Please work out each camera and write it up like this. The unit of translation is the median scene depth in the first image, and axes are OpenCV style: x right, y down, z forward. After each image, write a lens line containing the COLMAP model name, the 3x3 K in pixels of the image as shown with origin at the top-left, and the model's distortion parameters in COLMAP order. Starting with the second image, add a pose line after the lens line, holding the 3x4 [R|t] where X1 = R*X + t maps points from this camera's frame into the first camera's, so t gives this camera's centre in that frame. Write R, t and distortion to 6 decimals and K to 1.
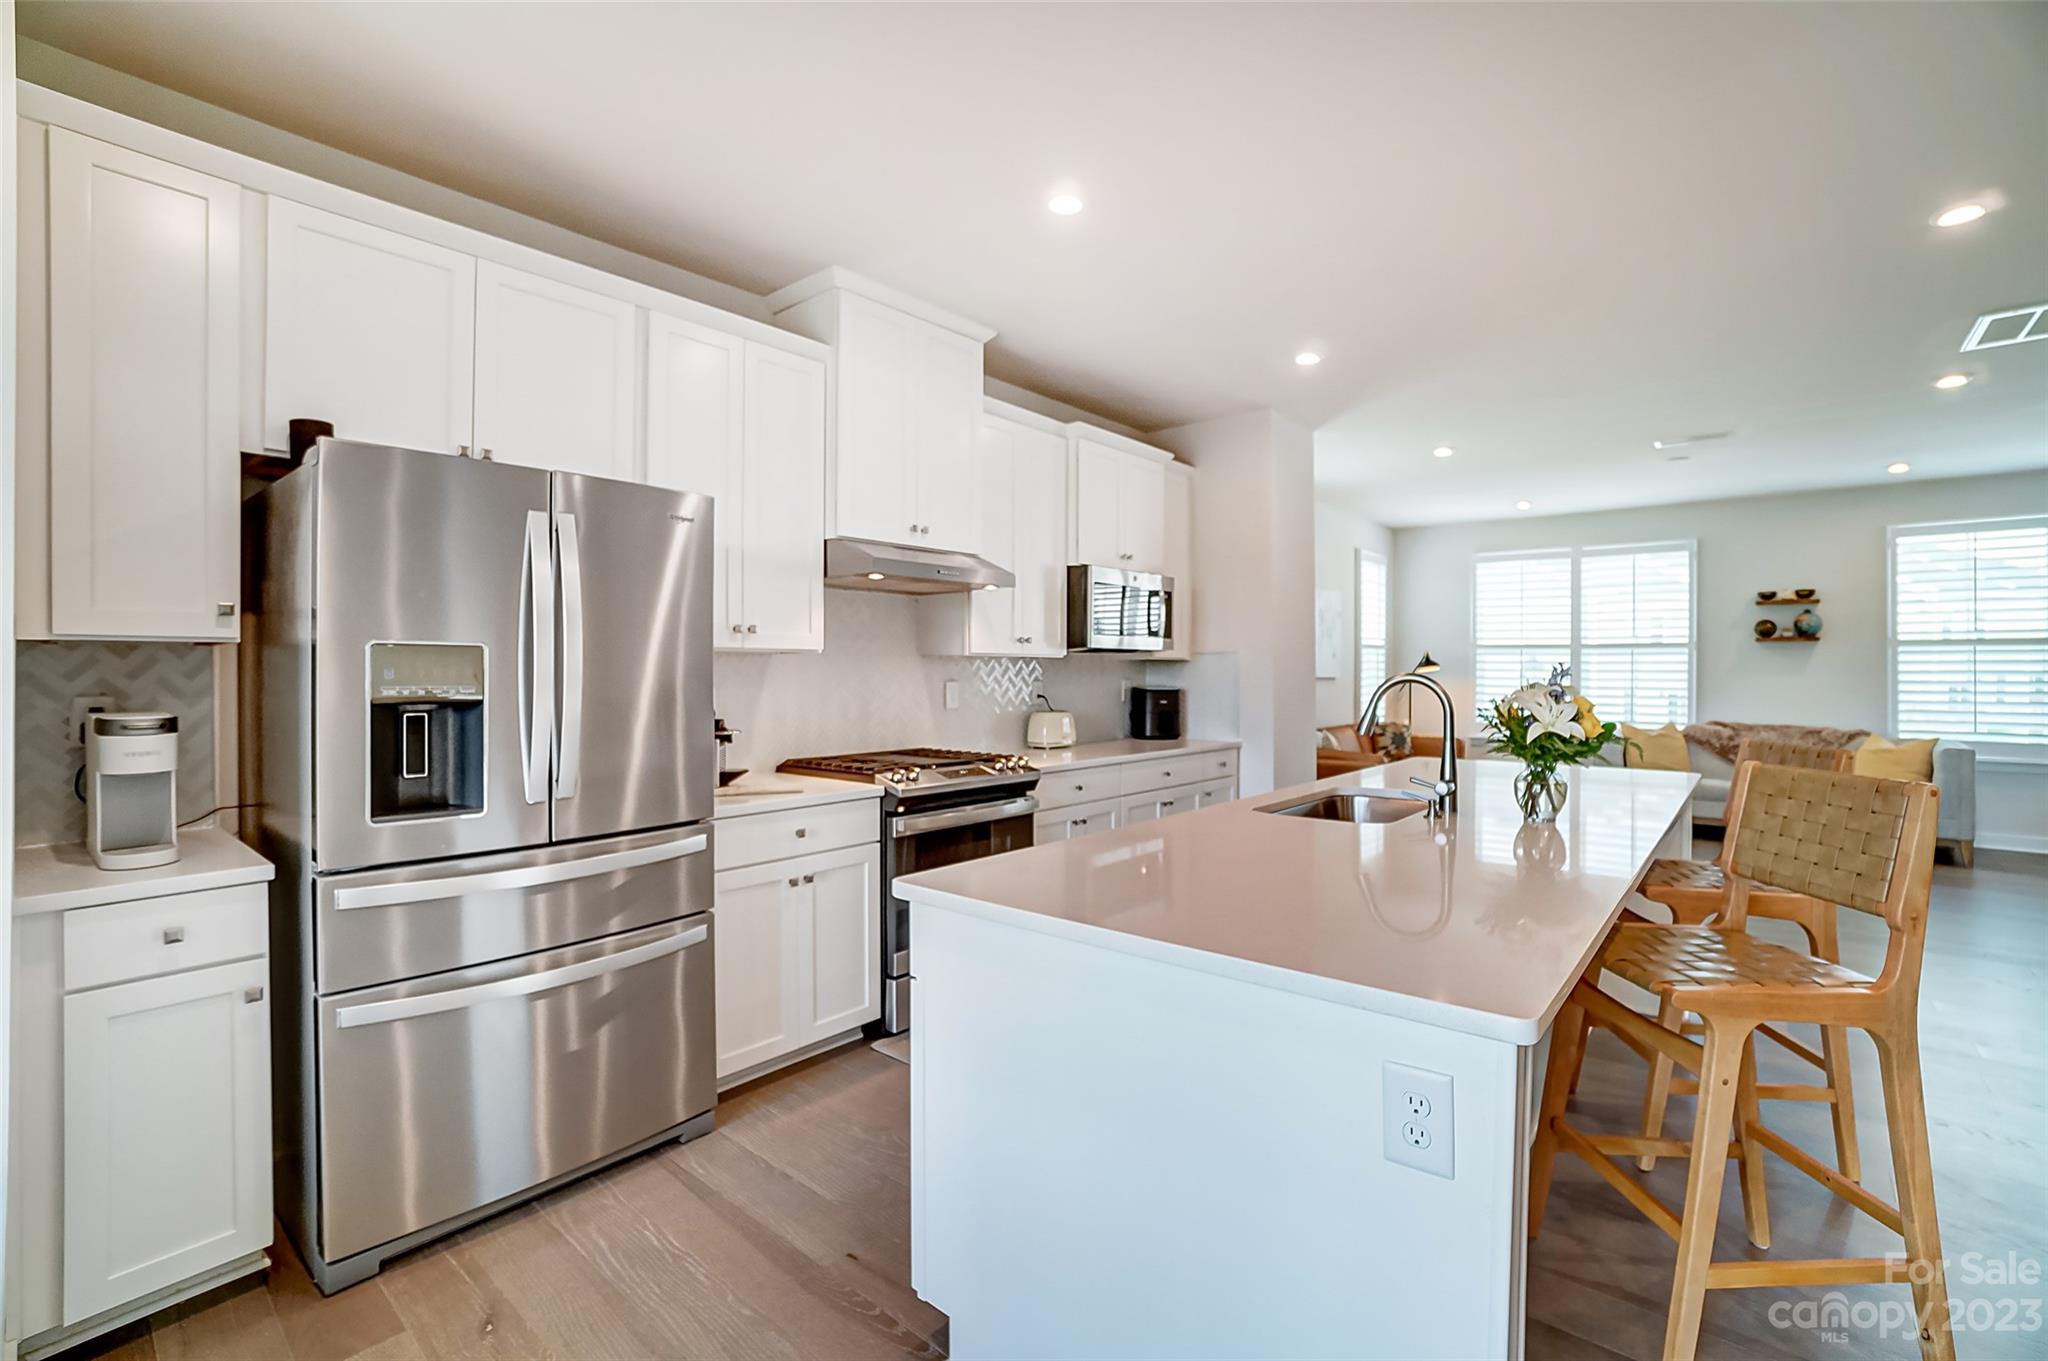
lens RADIAL K [[910.0, 0, 1019.9], [0, 910.0, 669.5], [0, 0, 1]] dist [-0.063128, 0.022794]
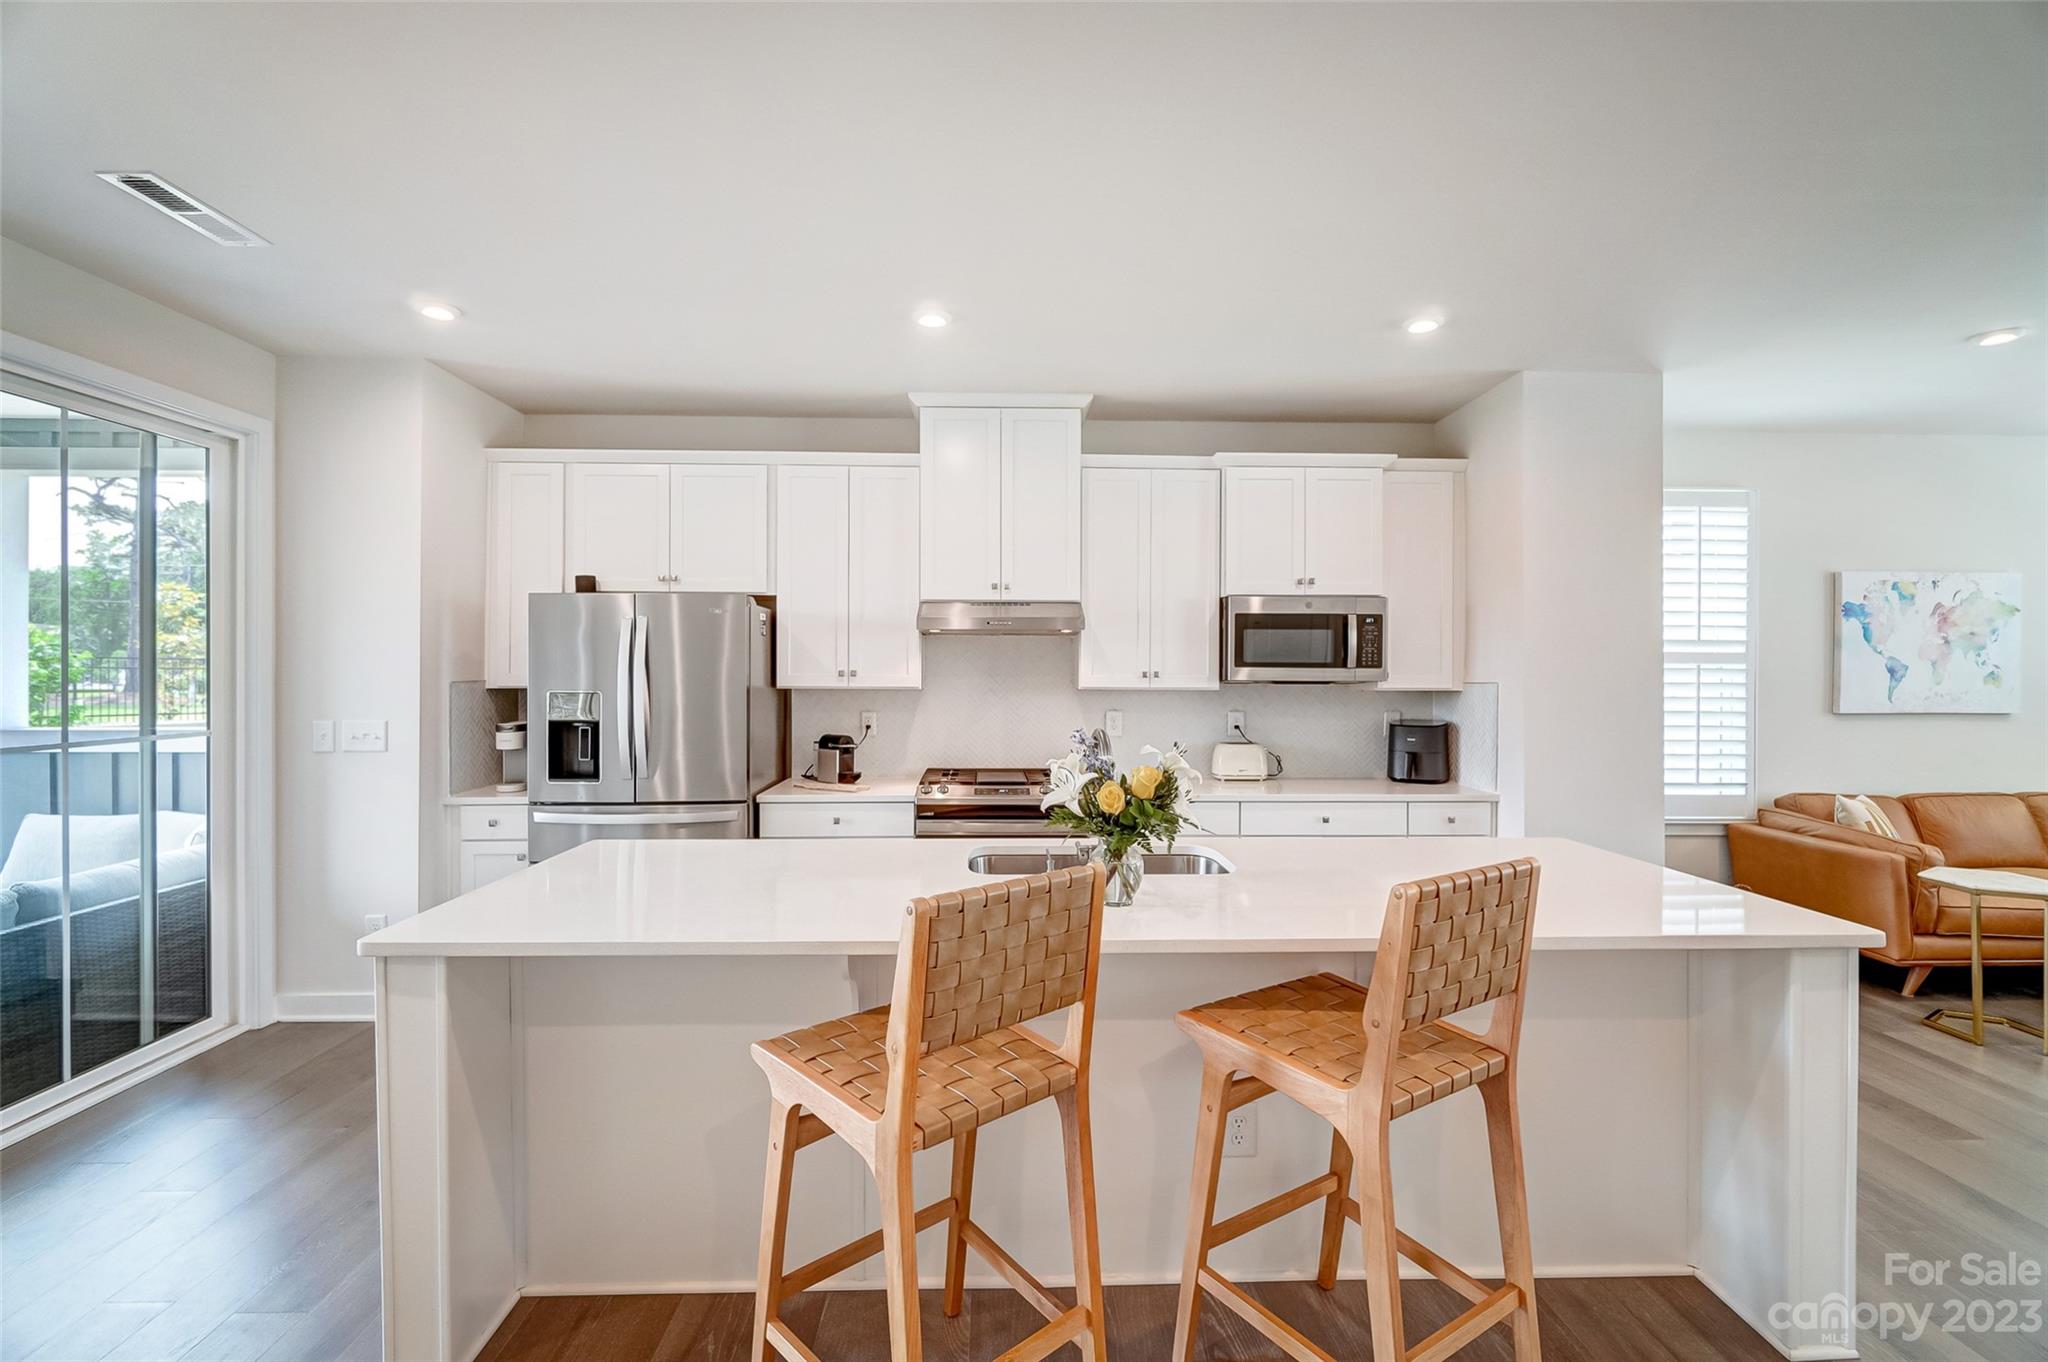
lens RADIAL K [[889.8, 0, 999.0], [0, 889.8, 675.6], [0, 0, 1]] dist [0.002959, -0.004854]
pose [[0.671607, 0.001869, -0.740906, 0.397674], [-0.001771, 0.999998, 0.000917, -0.019339], [0.740906, 0.000697, 0.671609, 0.108308]]
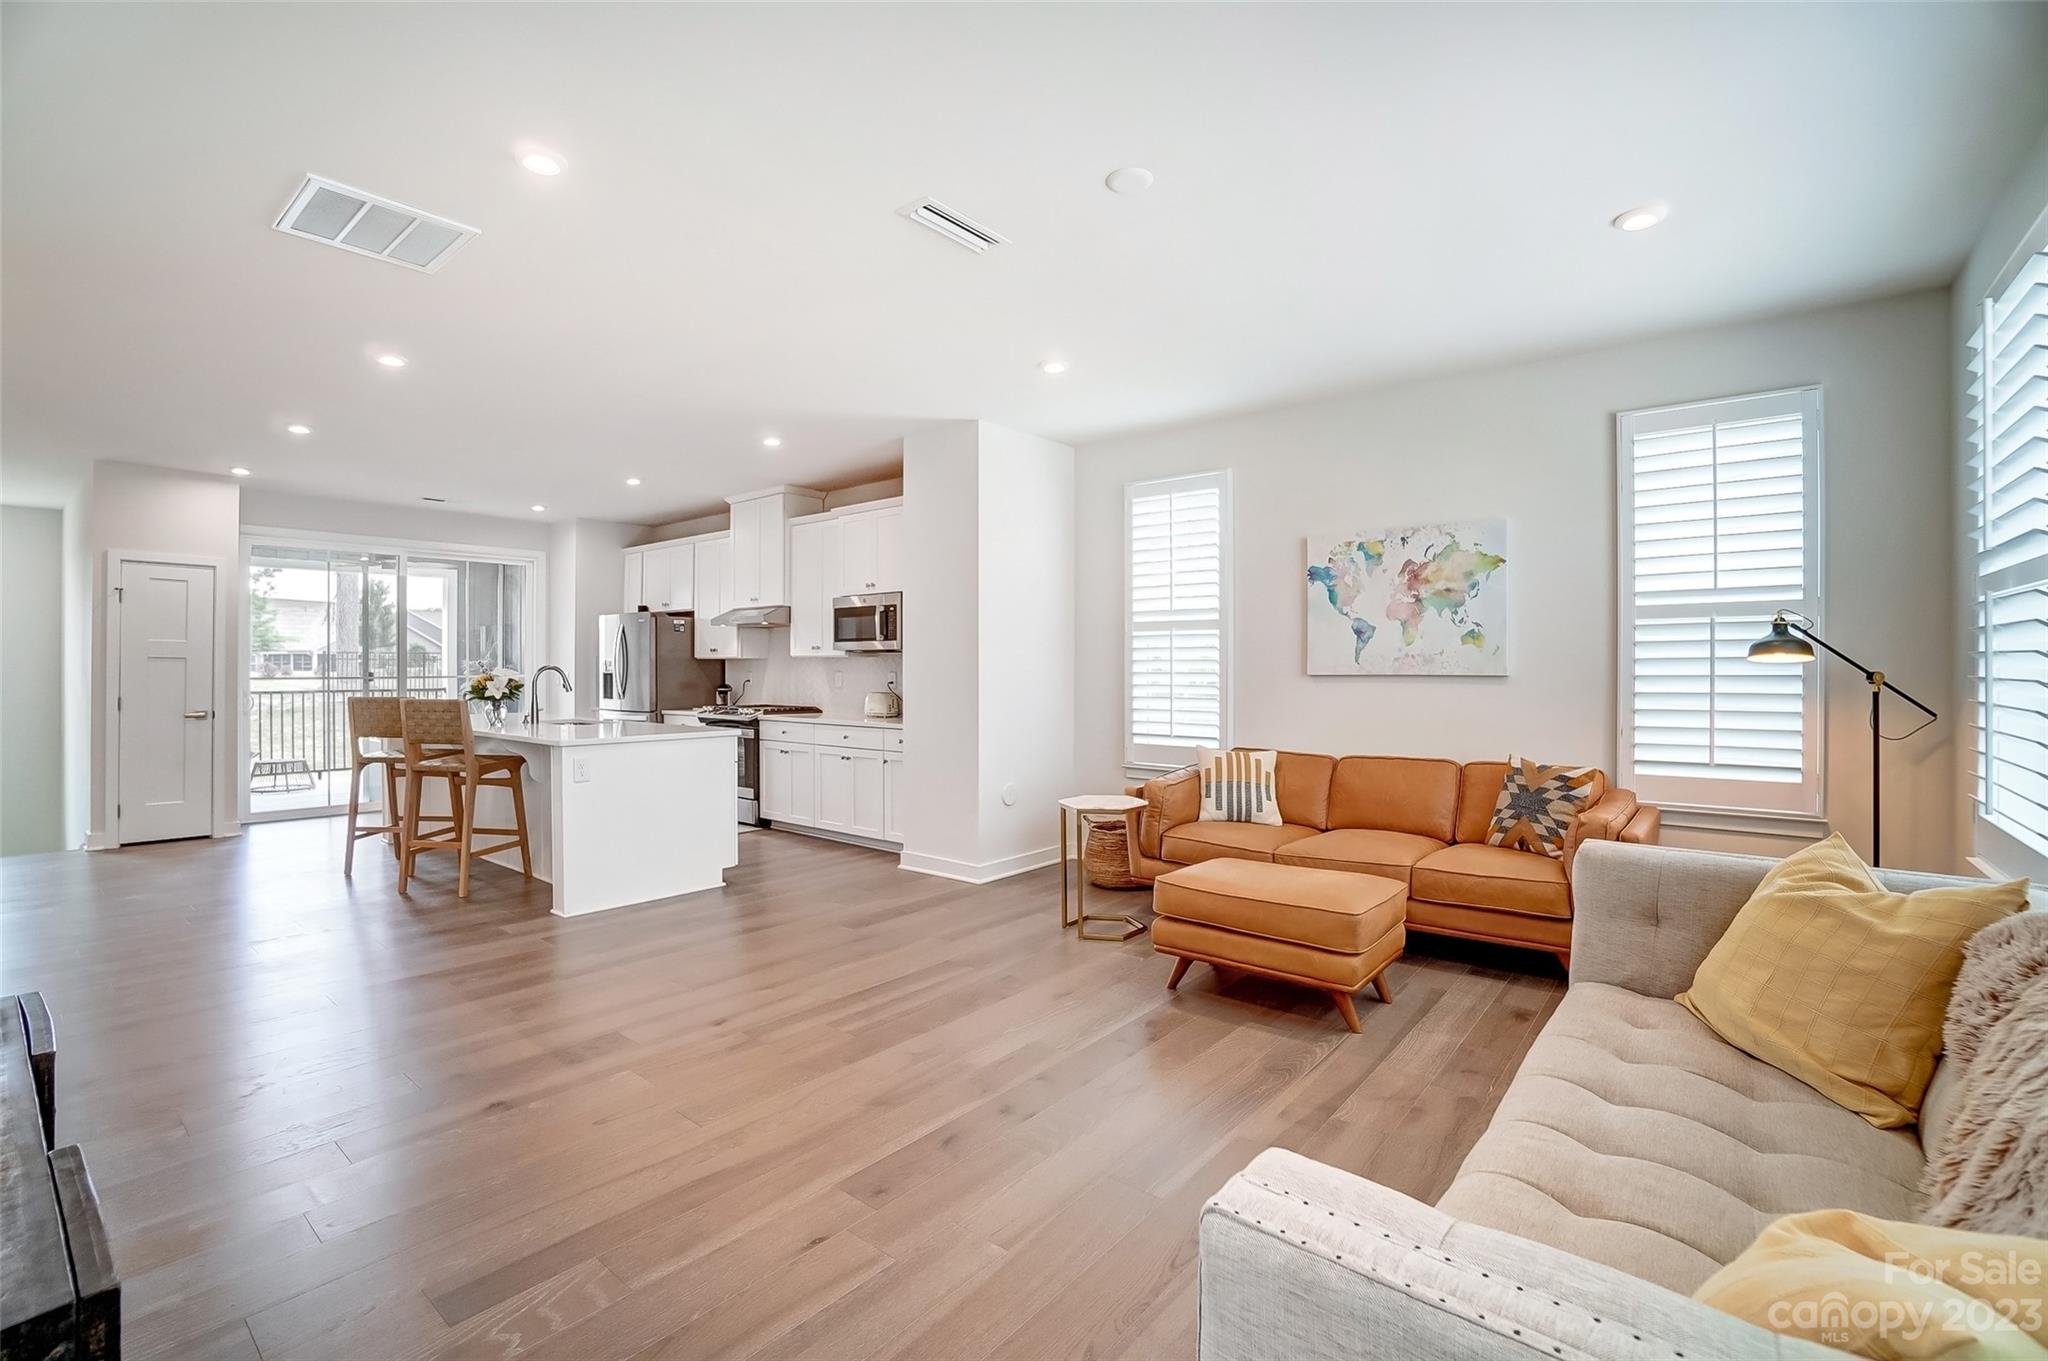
lens RADIAL K [[910.0, 0, 1019.9], [0, 910.0, 669.5], [0, 0, 1]] dist [-0.063128, 0.022794]
pose [[0.018625, -0.005678, -0.999810, 1.053095], [-0.003192, 0.999978, -0.005739, 0.010336], [0.999821, 0.003298, 0.018606, 0.826734]]
